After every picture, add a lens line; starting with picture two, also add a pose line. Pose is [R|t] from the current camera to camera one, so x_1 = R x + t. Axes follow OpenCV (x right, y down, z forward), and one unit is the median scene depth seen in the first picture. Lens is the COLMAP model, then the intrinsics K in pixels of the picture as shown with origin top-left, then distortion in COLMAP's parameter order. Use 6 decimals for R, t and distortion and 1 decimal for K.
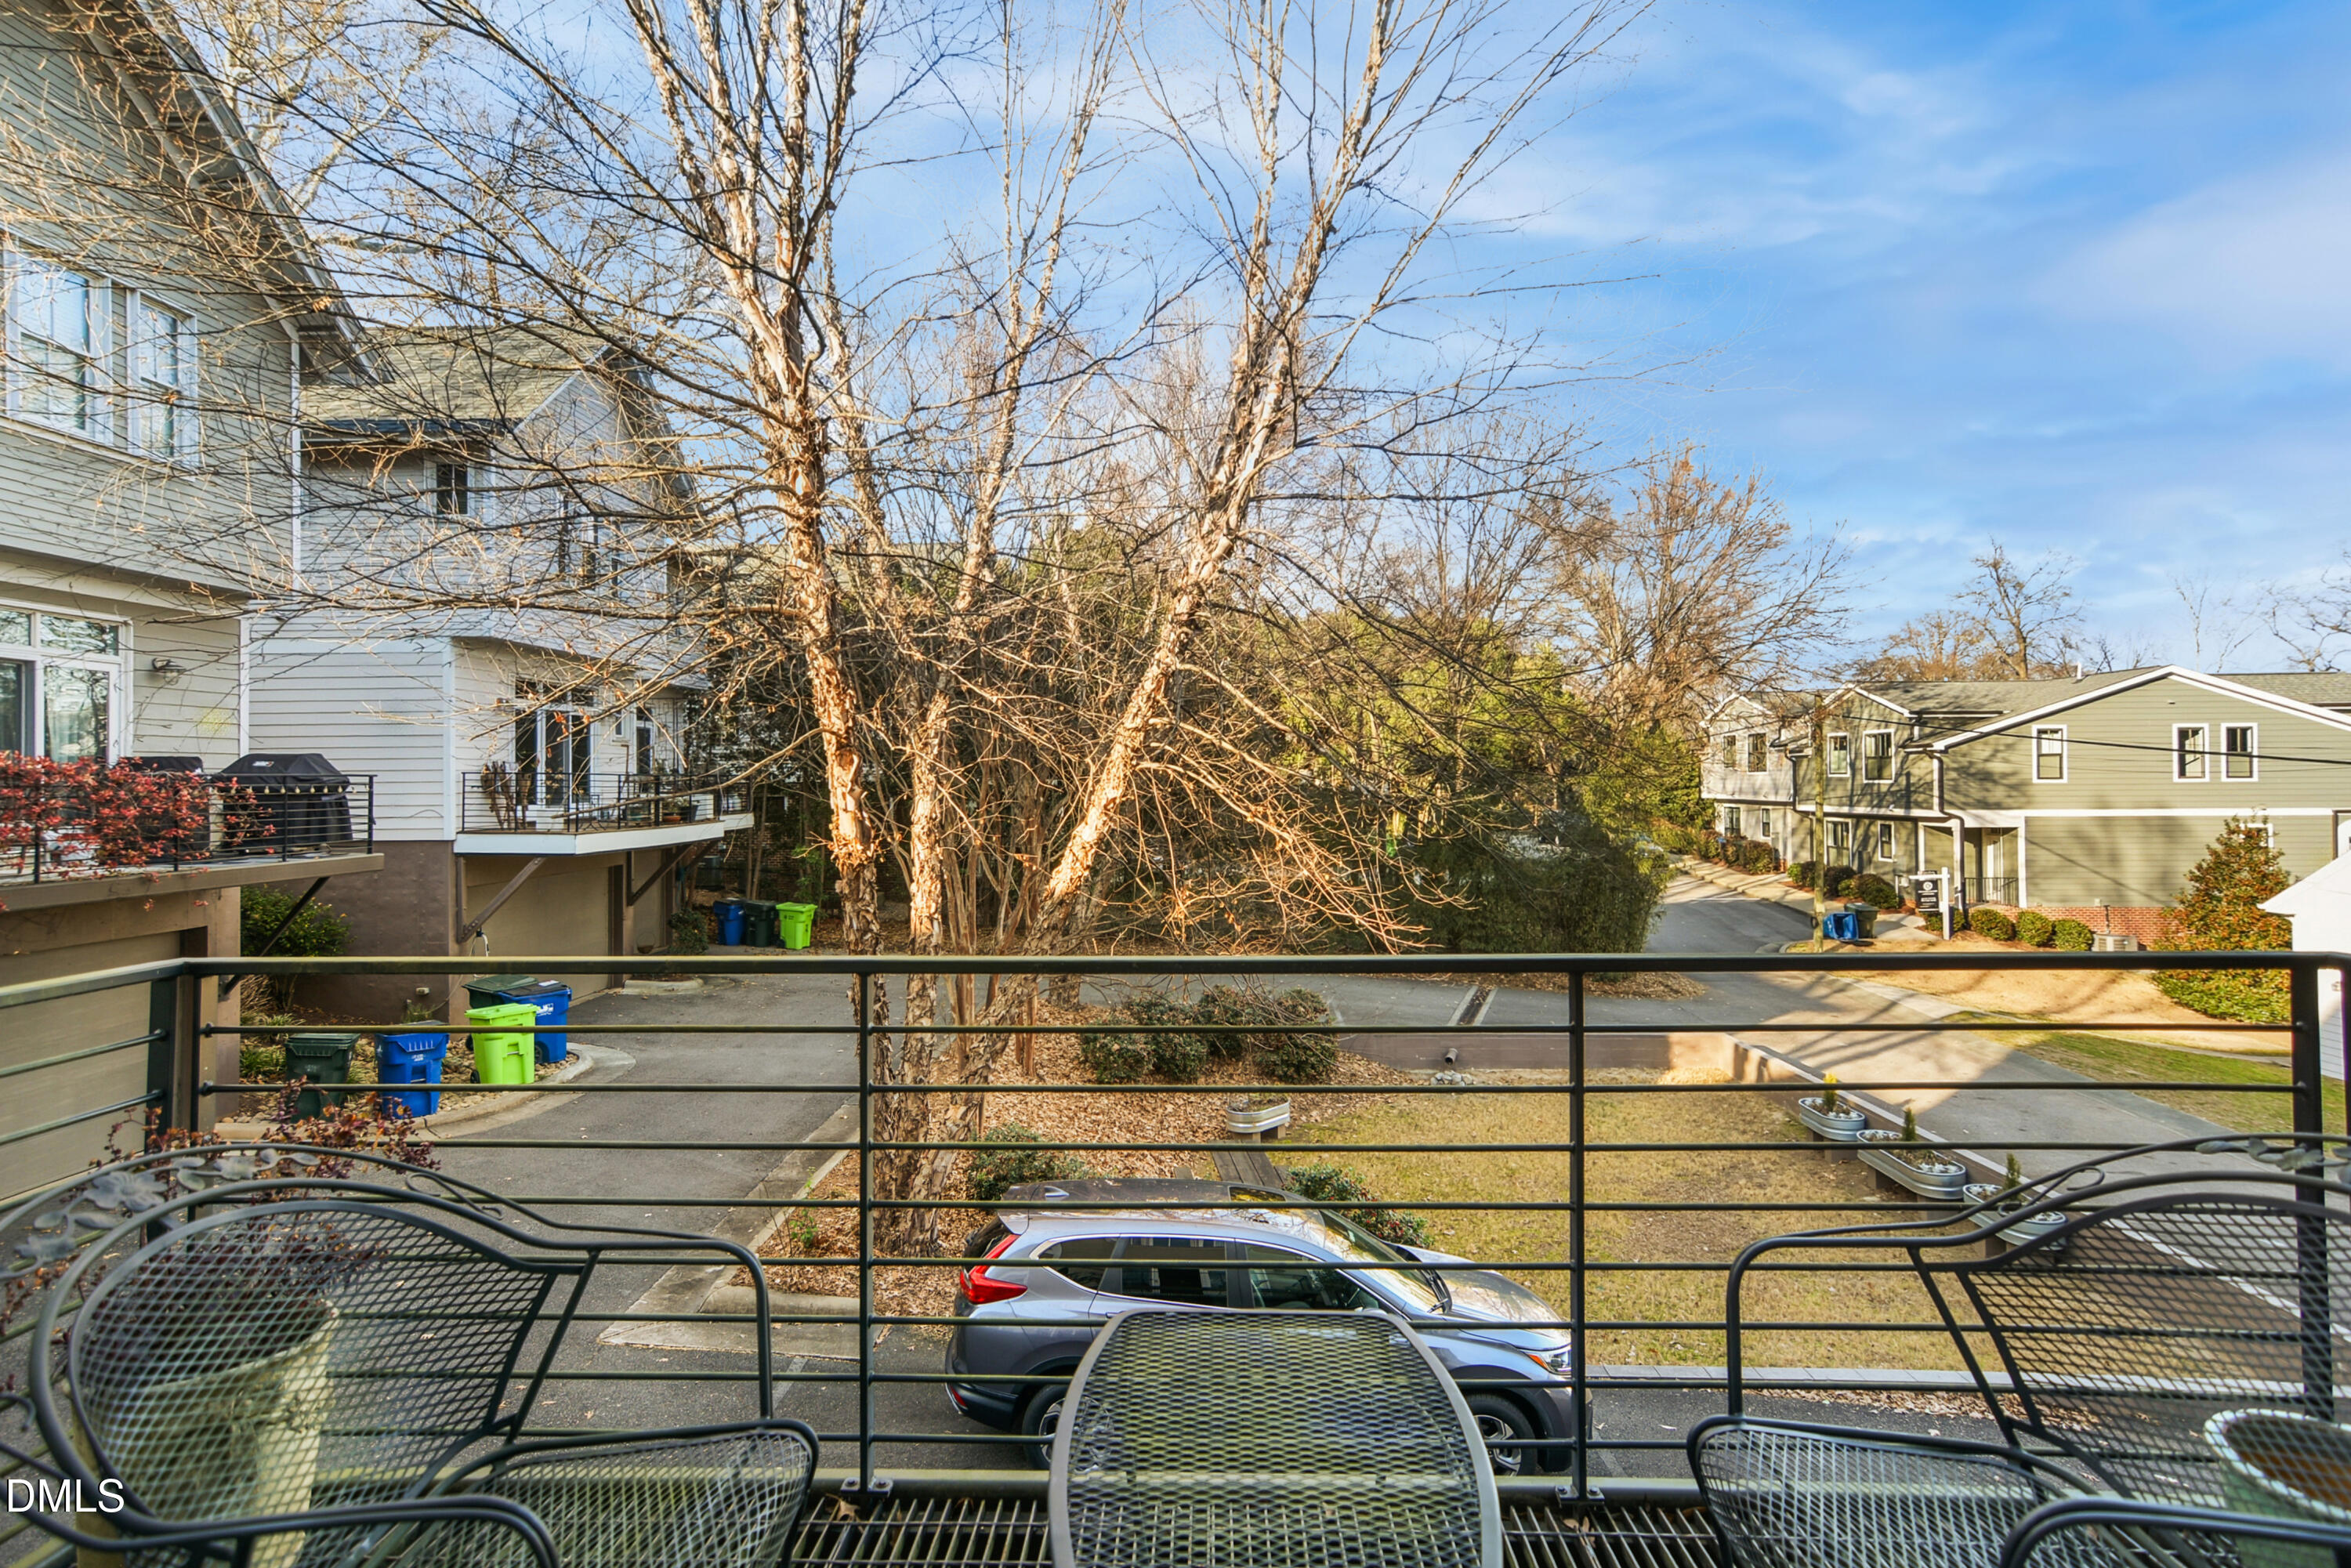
lens RADIAL K [[1171.2, 0, 1181.1], [0, 1171.2, 765.9], [0, 0, 1]] dist [0.024440, 0.000938]
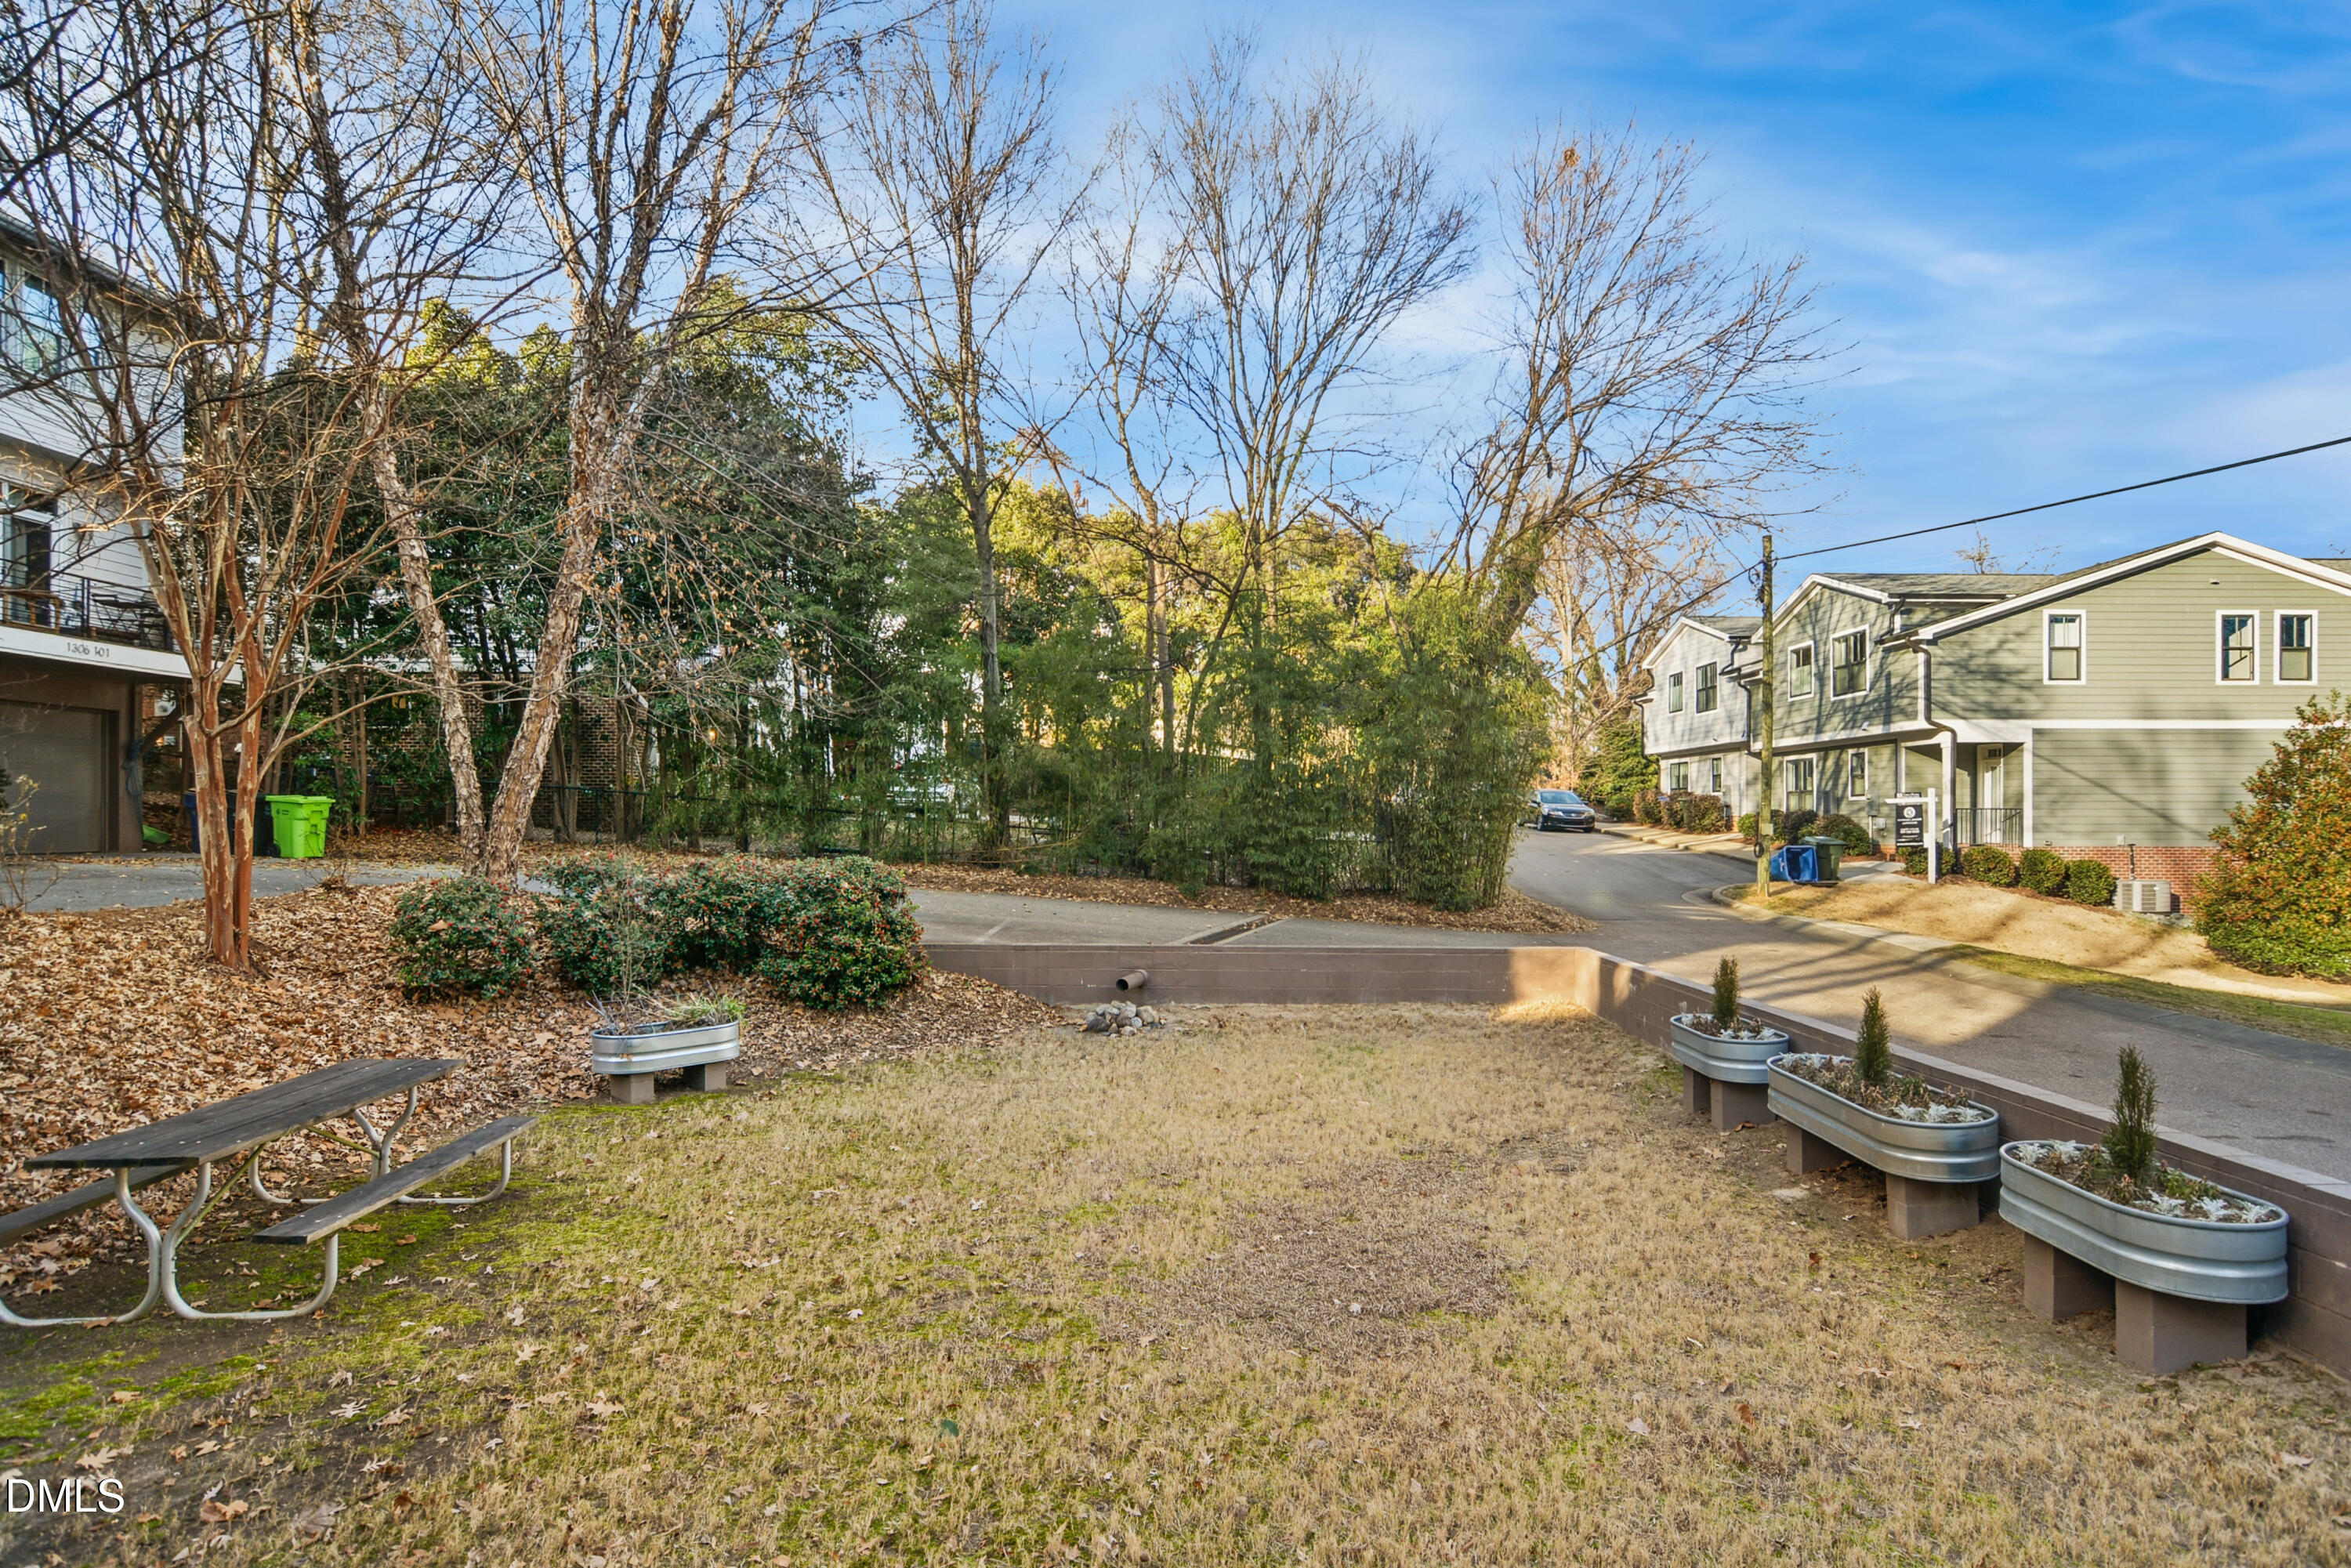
lens RADIAL K [[1162.4, 0, 1168.6], [0, 1162.4, 831.5], [0, 0, 1]] dist [-0.017182, -0.000802]
pose [[0.999980, 0.004071, -0.004939, 0.155387], [-0.003985, 0.999843, 0.017266, 0.099031], [0.005008, -0.017246, 0.999839, 0.250460]]
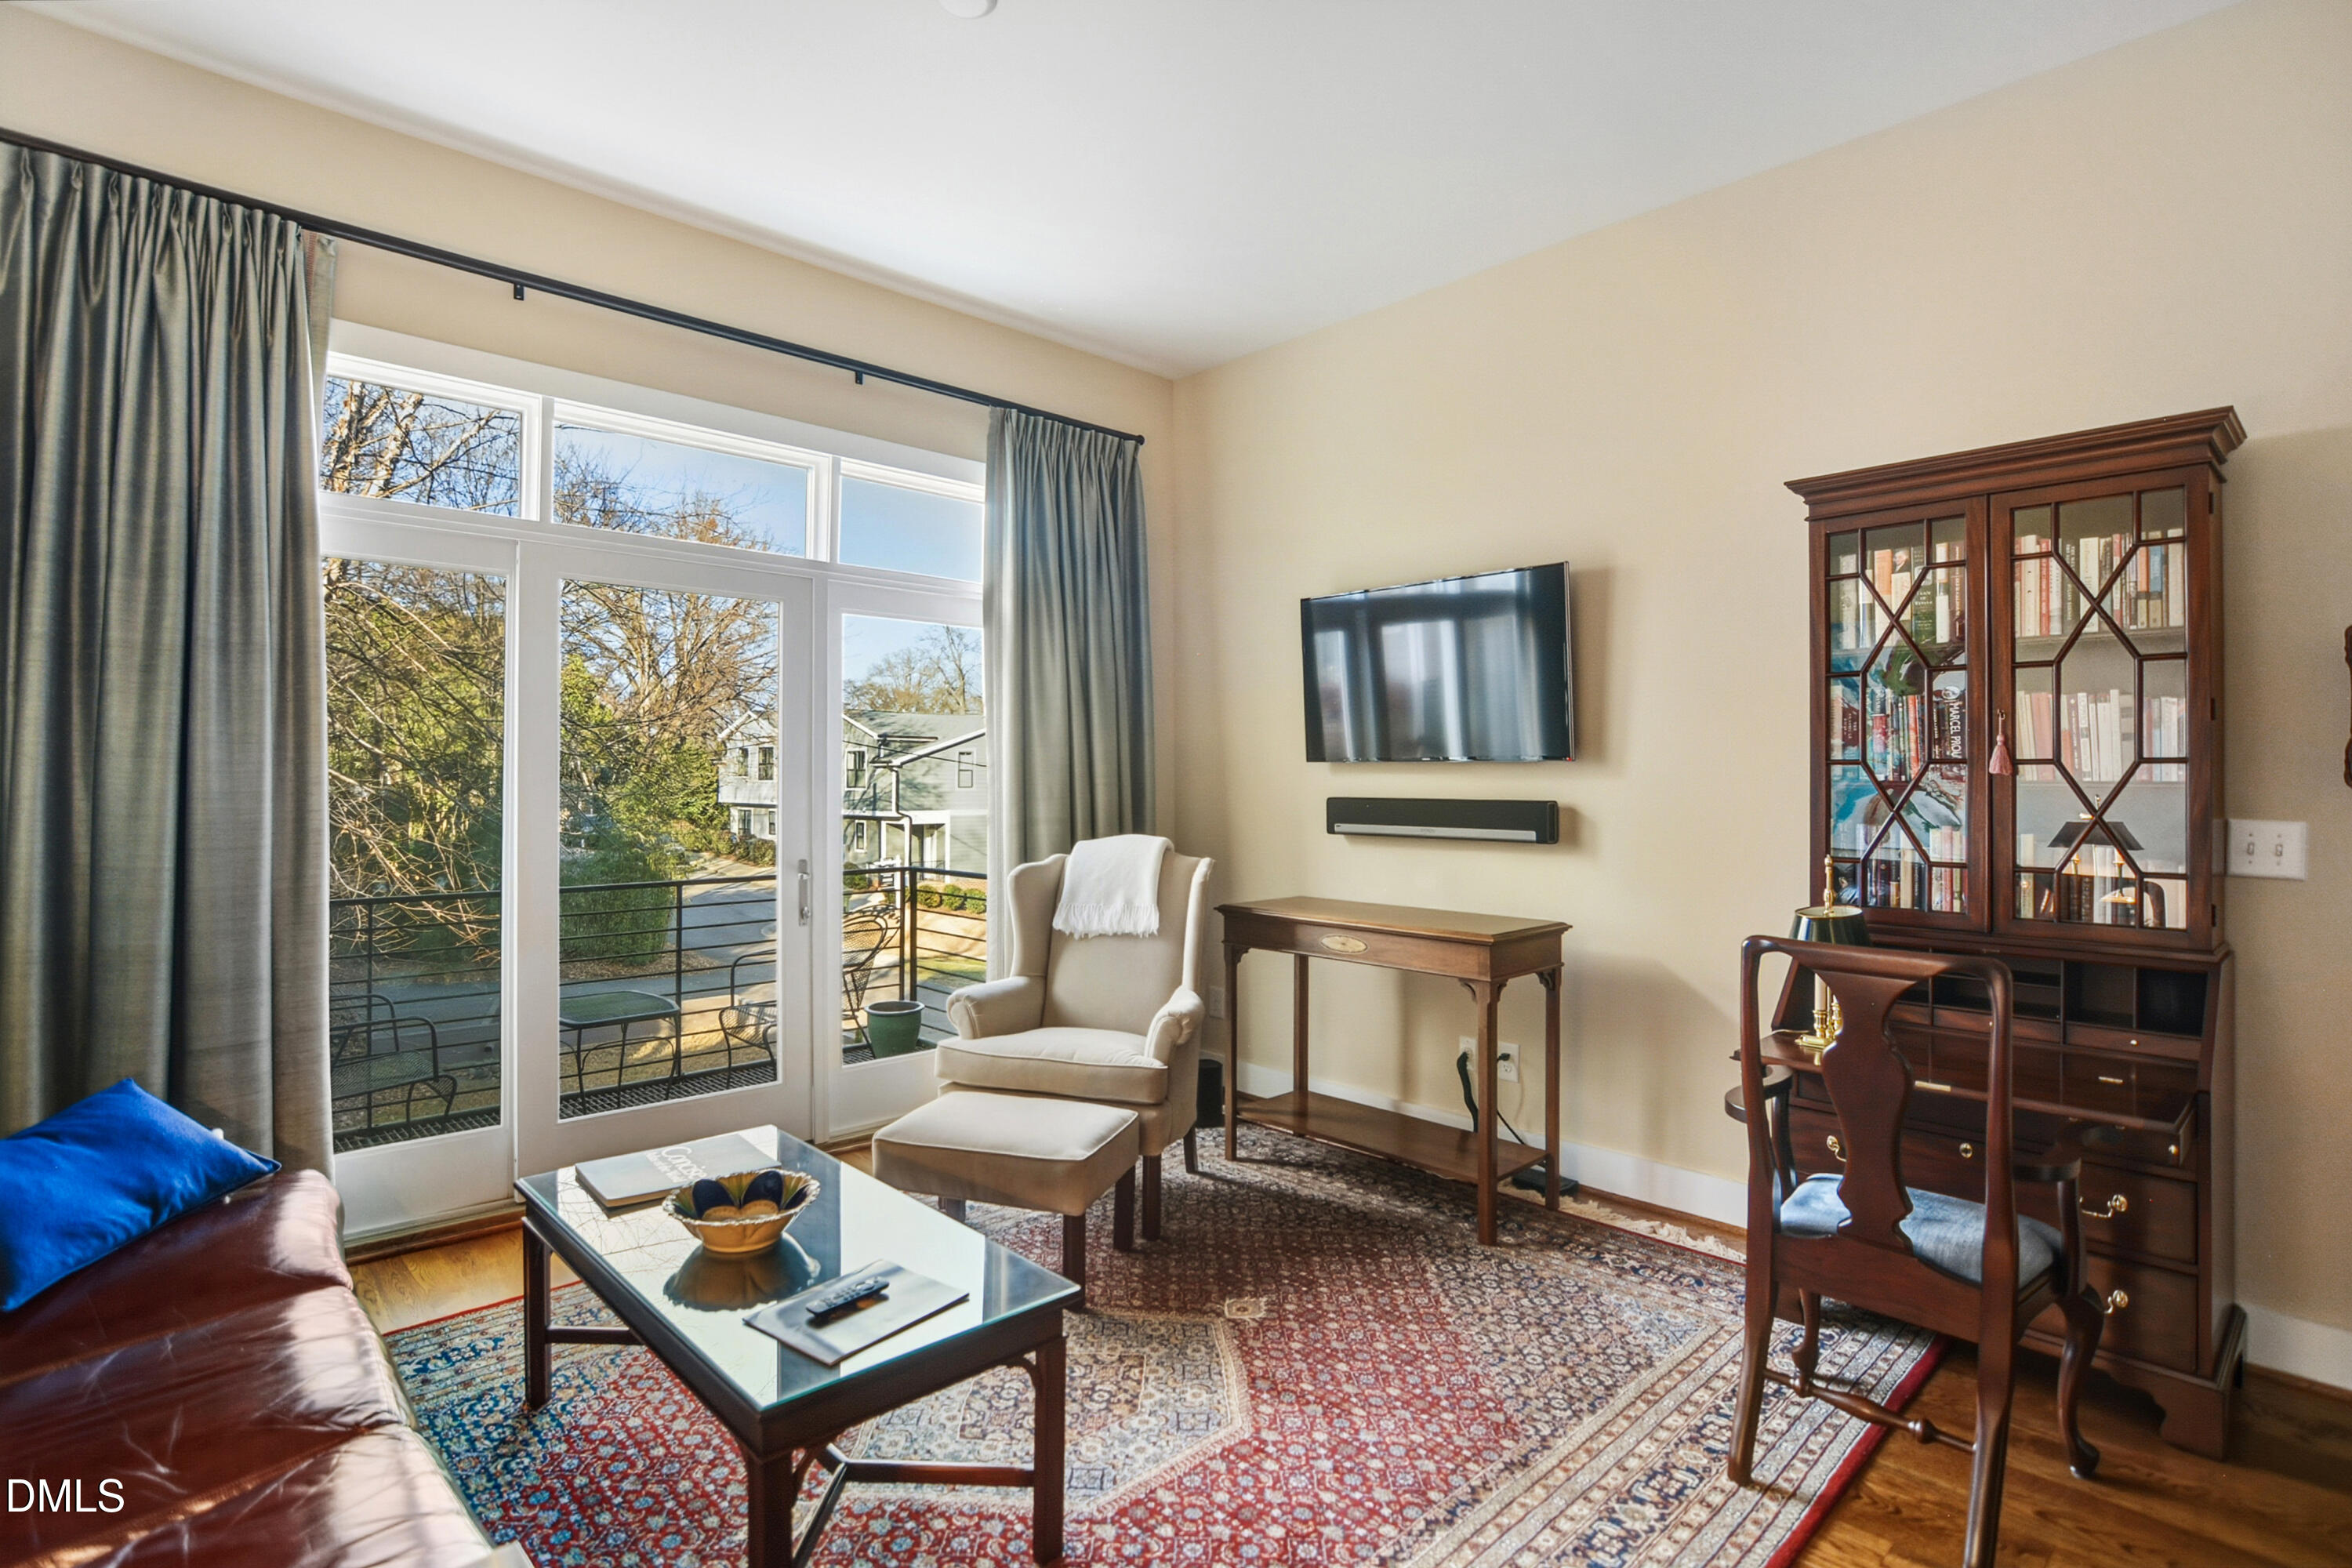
lens RADIAL K [[1148.8, 0, 1156.0], [0, 1148.8, 791.6], [0, 0, 1]] dist [-0.012441, 0.000901]
pose [[0.711278, 0.005269, 0.702891, -0.040448], [-0.018866, 0.999755, 0.011597, -0.004224], [-0.702657, -0.021509, 0.711203, -0.094422]]
